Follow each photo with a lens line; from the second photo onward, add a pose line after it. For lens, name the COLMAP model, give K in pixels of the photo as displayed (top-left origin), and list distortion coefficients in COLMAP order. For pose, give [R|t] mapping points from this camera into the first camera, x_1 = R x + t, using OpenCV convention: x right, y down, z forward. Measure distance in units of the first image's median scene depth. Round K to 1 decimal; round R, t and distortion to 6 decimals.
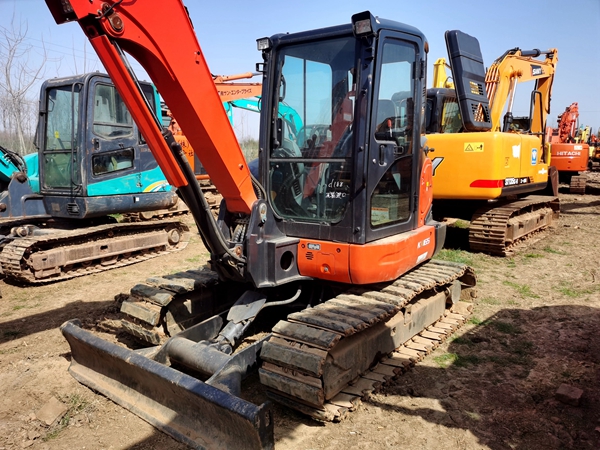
lens RADIAL K [[463.7, 0, 302.1], [0, 463.7, 231.1], [0, 0, 1]] dist [0.050007, -0.056299]
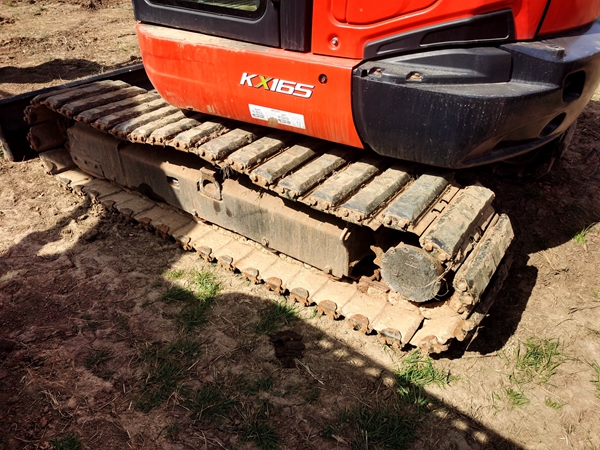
lens RADIAL K [[465.6, 0, 302.9], [0, 465.6, 224.2], [0, 0, 1]] dist [0.055000, -0.057429]
pose [[0.081622, 0.558453, -0.825511, 0.434982], [-0.175374, 0.823398, 0.539684, -0.067962], [0.981113, 0.100723, 0.165145, 0.592798]]
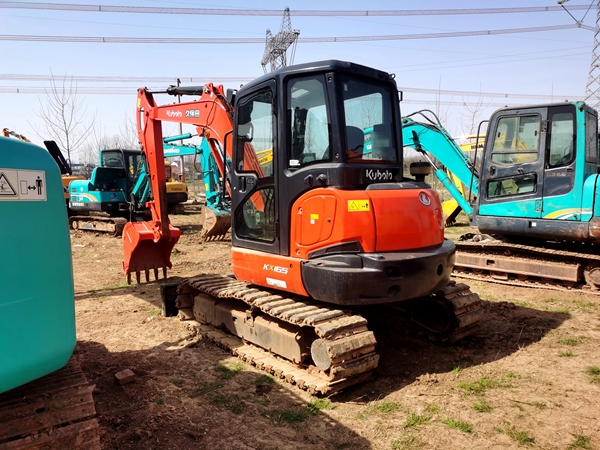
lens RADIAL K [[463.7, 0, 302.1], [0, 463.7, 231.1], [0, 0, 1]] dist [0.050007, -0.056299]
pose [[-0.189928, 0.113951, -0.975163, 0.769879], [-0.150754, 0.978078, 0.143654, -0.132428], [0.970155, 0.174294, -0.168586, 0.747376]]
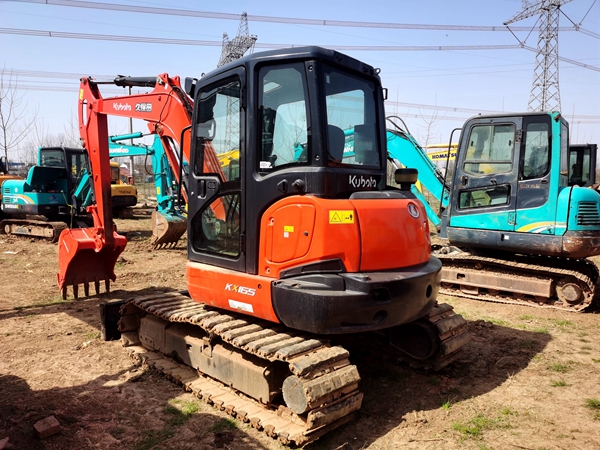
lens RADIAL K [[465.6, 0, 302.9], [0, 465.6, 224.2], [0, 0, 1]] dist [0.055000, -0.057429]
pose [[-0.093485, 0.084433, -0.992034, 0.686773], [-0.177114, 0.979095, 0.100022, -0.125987], [0.979740, 0.185054, -0.076576, 0.712772]]
